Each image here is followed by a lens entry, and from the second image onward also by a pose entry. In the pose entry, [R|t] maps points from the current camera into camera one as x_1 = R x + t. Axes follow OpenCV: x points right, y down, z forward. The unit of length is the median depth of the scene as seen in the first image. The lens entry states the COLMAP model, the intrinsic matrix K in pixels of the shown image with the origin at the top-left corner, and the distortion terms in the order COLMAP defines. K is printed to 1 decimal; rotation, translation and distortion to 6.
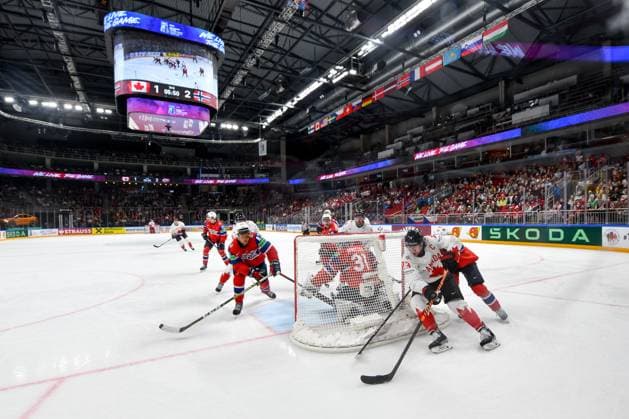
lens RADIAL K [[340.4, 0, 342.2], [0, 340.4, 225.5], [0, 0, 1]] dist [-0.007164, -0.001428]
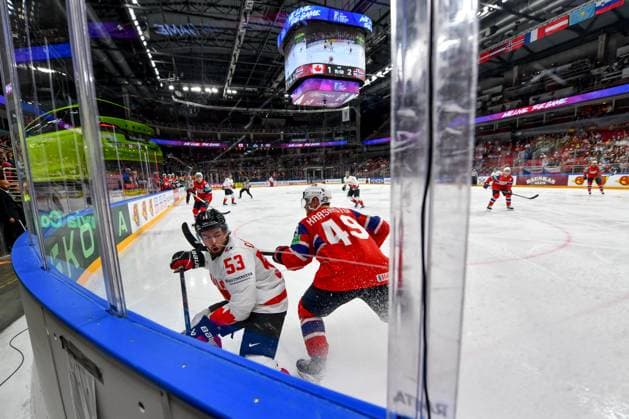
lens RADIAL K [[280.4, 0, 315.8], [0, 280.4, 225.3], [0, 0, 1]] dist [-0.003869, -0.006179]
pose [[0.981804, 0.016163, -0.189206, -0.185708], [0.013634, 0.987800, 0.155129, 0.004872], [0.189405, -0.154886, 0.969606, -0.057021]]
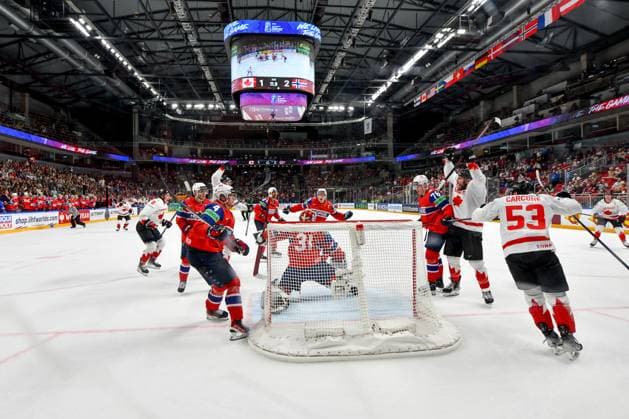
lens RADIAL K [[344.3, 0, 295.3], [0, 344.3, 198.4], [0, 0, 1]] dist [-0.002641, -0.001500]
pose [[0.894870, 0.007190, -0.446269, 0.033204], [-0.014460, 0.999812, -0.012887, -0.001464], [0.446092, 0.017985, 0.894806, 0.013405]]
